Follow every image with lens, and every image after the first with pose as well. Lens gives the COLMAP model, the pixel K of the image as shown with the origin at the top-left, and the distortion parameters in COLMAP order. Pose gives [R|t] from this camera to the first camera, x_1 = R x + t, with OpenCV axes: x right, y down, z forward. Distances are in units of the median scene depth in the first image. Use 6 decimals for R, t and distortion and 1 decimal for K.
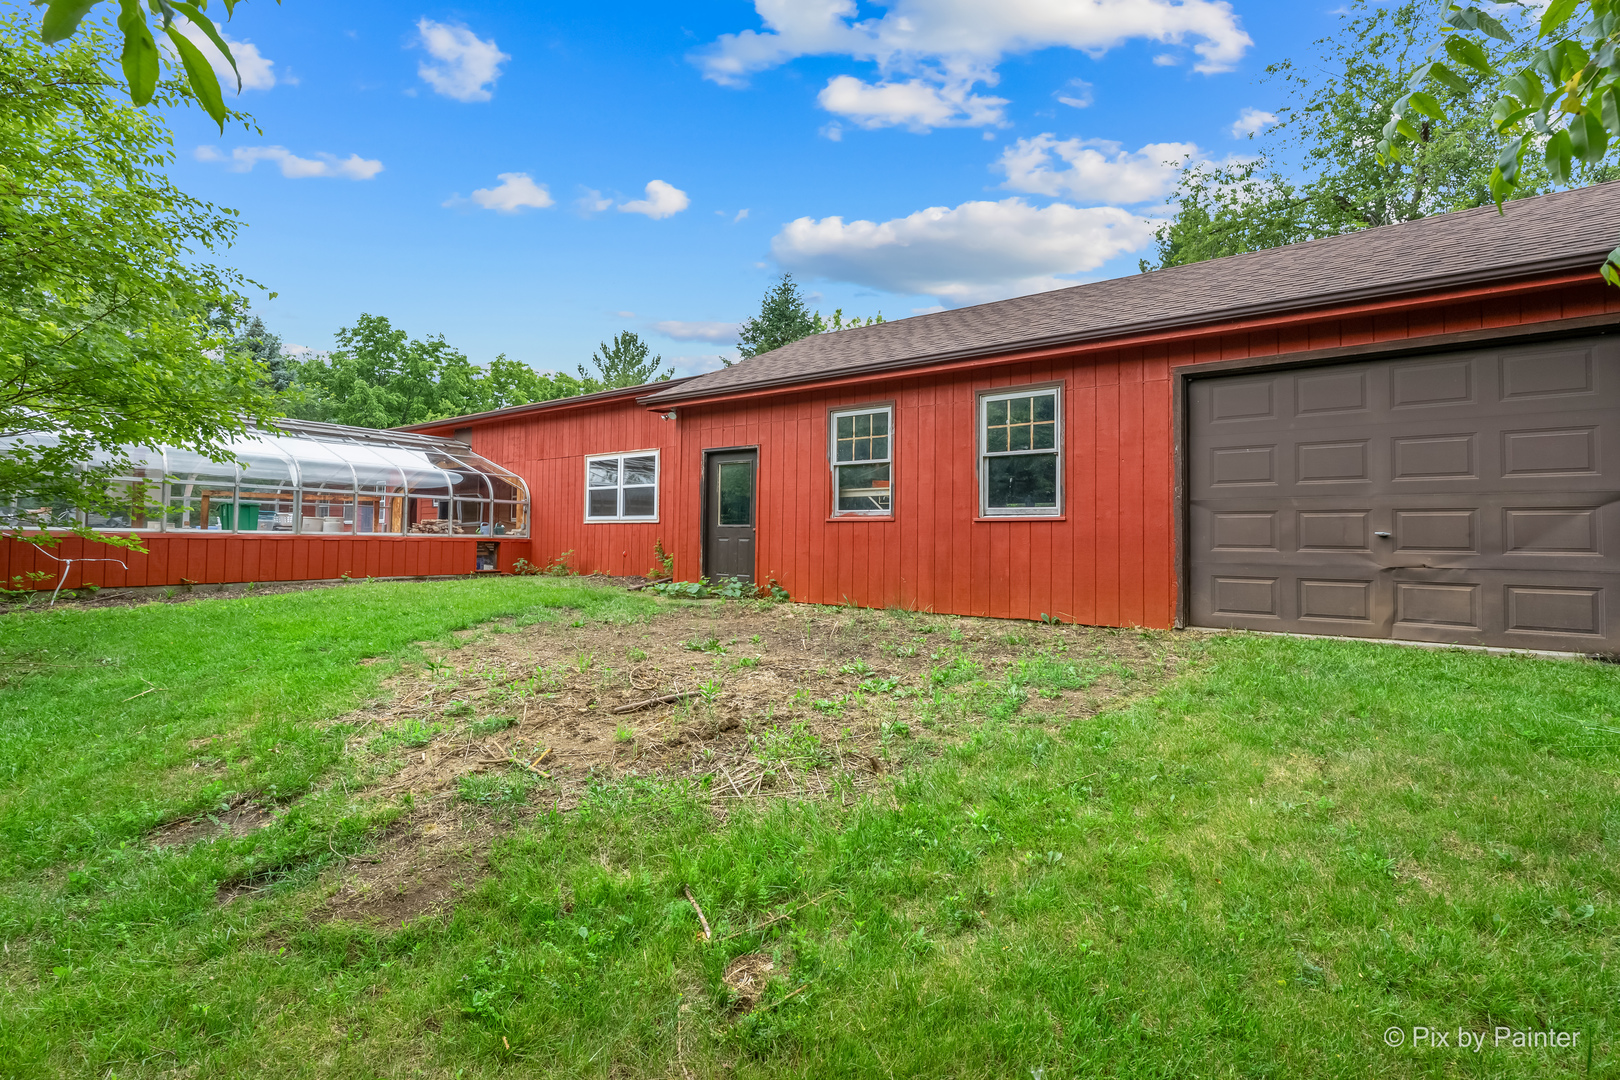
lens RADIAL K [[645.2, 0, 809.1], [0, 645.2, 536.3], [0, 0, 1]] dist [-0.001493, 0.000138]
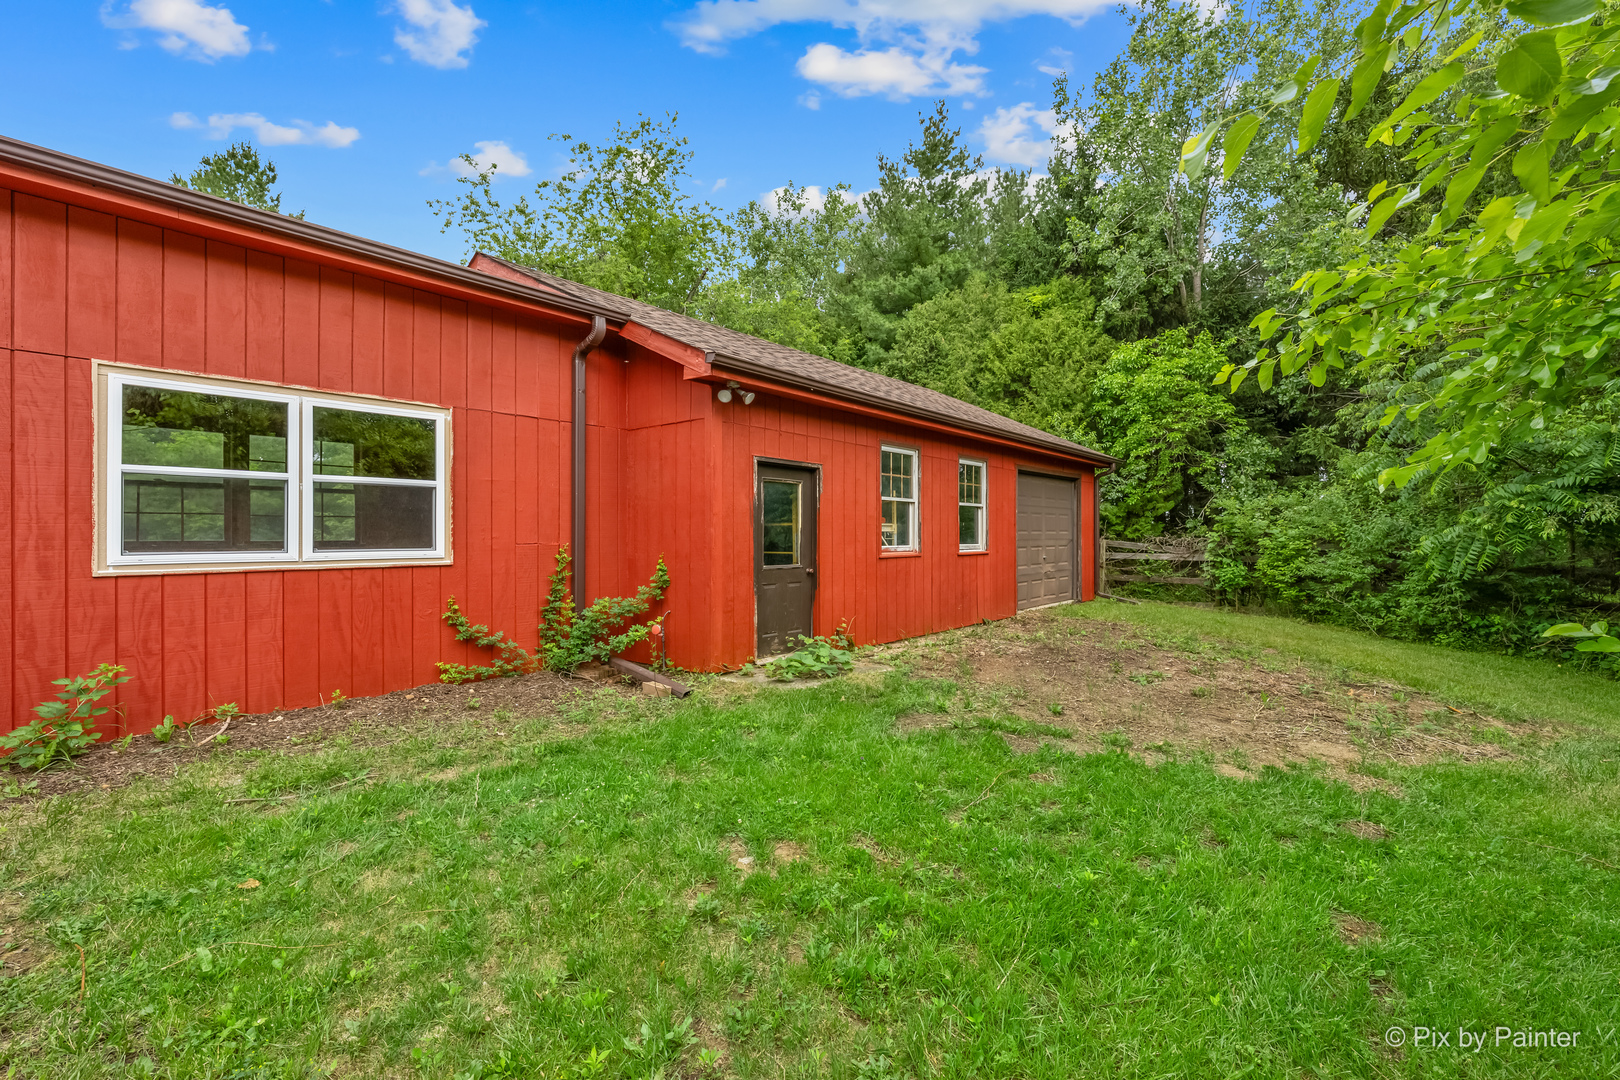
lens RADIAL K [[645.2, 0, 809.1], [0, 645.2, 536.3], [0, 0, 1]] dist [-0.001493, 0.000138]
pose [[0.205372, -0.007627, 0.978654, -0.764872], [-0.000228, 0.999969, 0.007841, -0.053851], [-0.978684, -0.001833, 0.205364, 0.760743]]
